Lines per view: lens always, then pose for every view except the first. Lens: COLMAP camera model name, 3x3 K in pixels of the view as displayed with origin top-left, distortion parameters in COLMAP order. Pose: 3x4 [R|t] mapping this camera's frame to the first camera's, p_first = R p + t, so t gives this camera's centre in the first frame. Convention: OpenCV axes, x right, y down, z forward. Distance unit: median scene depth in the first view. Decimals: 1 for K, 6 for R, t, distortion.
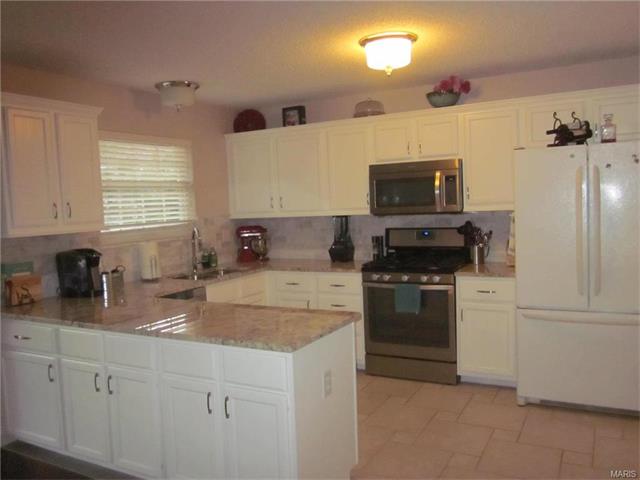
lens RADIAL K [[529.7, 0, 320.0], [0, 529.7, 240.0], [0, 0, 1]] dist [-0.052533, -0.001094]
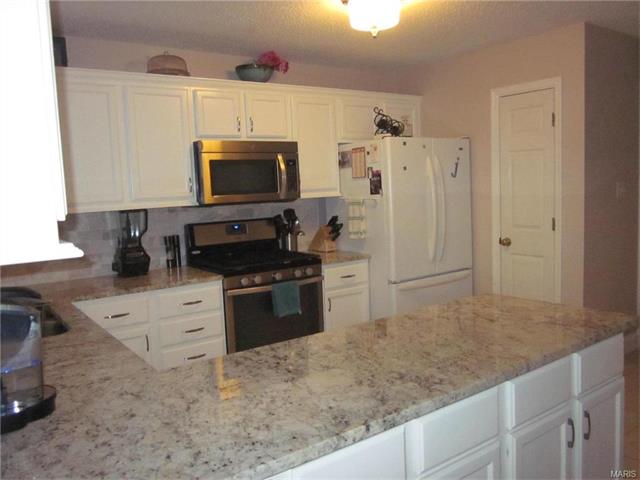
lens RADIAL K [[529.7, 0, 320.0], [0, 529.7, 240.0], [0, 0, 1]] dist [-0.052533, -0.001094]
pose [[0.443811, -0.066504, 0.893650, -0.534947], [0.090629, 0.995460, 0.029071, -0.004178], [-0.891526, 0.068089, 0.447823, 0.523593]]
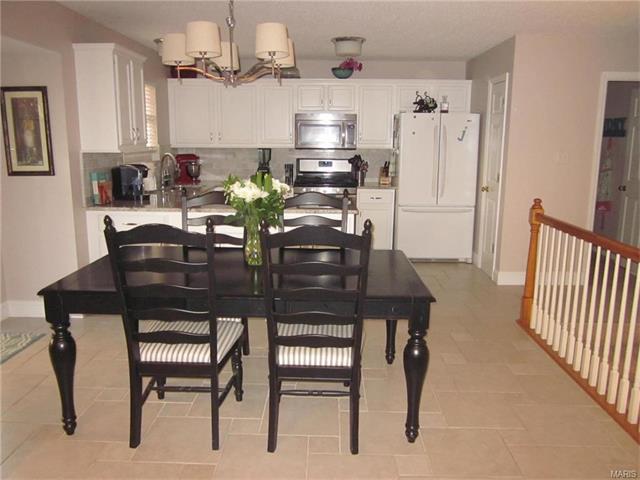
lens RADIAL K [[529.7, 0, 320.0], [0, 529.7, 240.0], [0, 0, 1]] dist [-0.052533, -0.001094]
pose [[0.890699, -0.036073, 0.453160, -0.524515], [-0.013048, 0.994407, 0.104804, 0.051116], [-0.454406, -0.099262, 0.885247, -0.353141]]
